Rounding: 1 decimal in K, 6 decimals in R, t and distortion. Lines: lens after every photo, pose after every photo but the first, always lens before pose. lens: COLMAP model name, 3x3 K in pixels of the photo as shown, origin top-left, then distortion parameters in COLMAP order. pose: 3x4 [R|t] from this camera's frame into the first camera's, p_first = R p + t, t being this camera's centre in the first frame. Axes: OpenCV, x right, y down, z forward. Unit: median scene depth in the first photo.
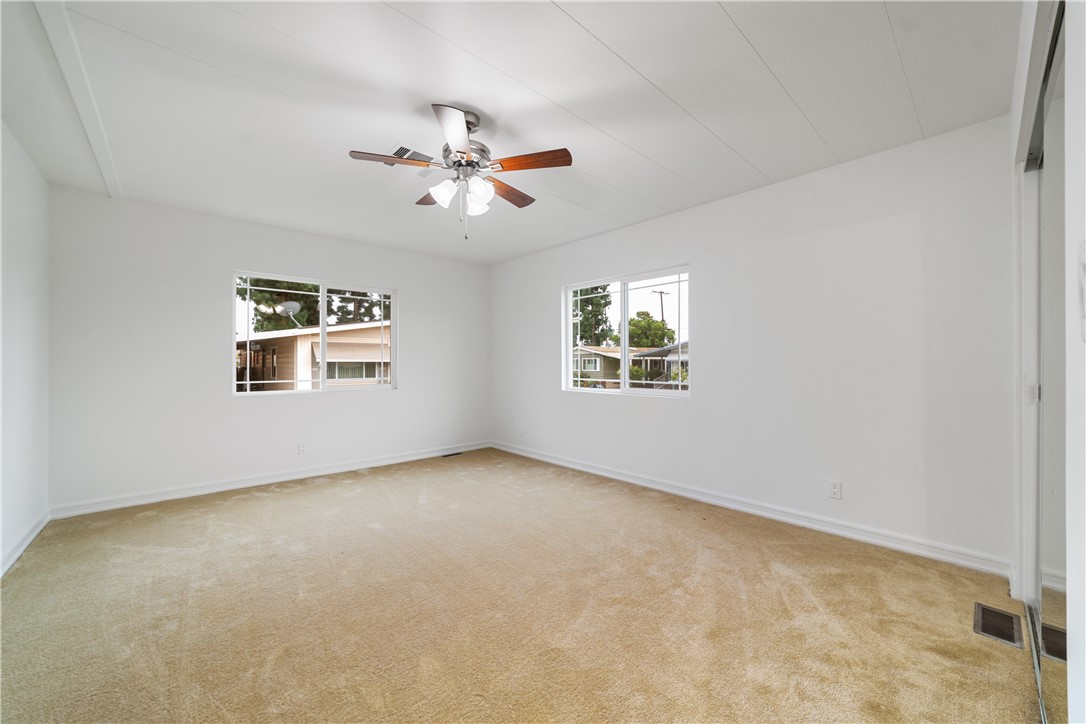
lens RADIAL K [[413.2, 0, 549.3], [0, 413.2, 362.4], [0, 0, 1]] dist [-0.028167, 0.011337]
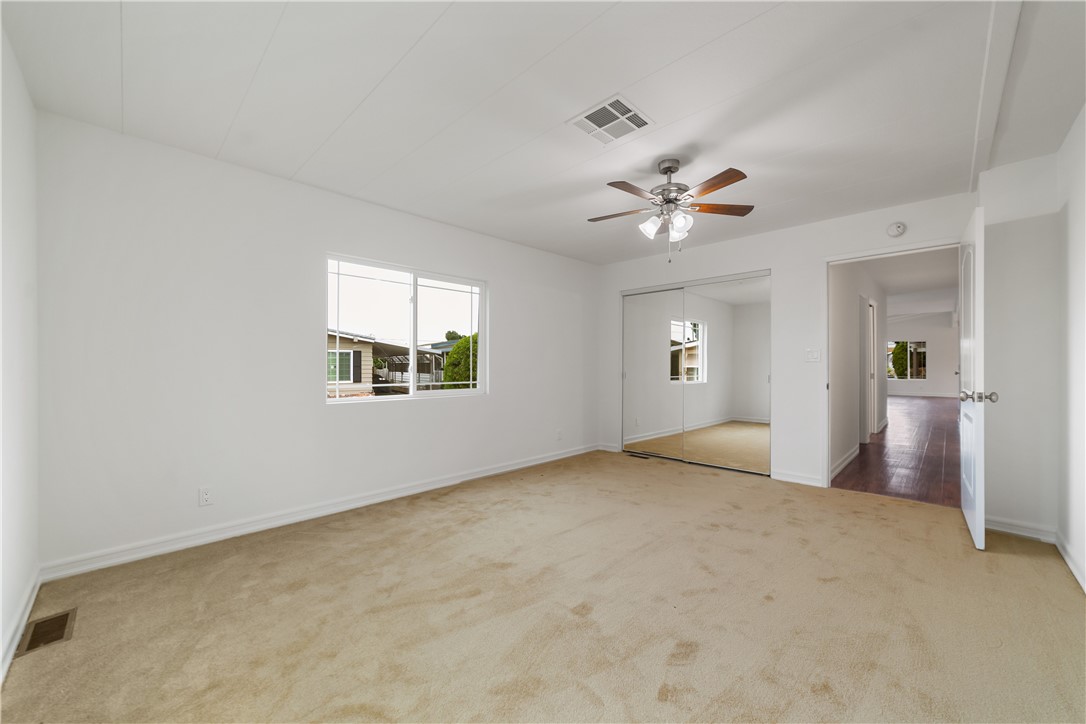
lens RADIAL K [[413.2, 0, 549.3], [0, 413.2, 362.4], [0, 0, 1]] dist [-0.028167, 0.011337]
pose [[-0.041570, 0.004541, 0.999125, -0.832489], [-0.004385, 0.999979, -0.004727, -0.000129], [-0.999126, -0.004577, -0.041549, 0.839138]]
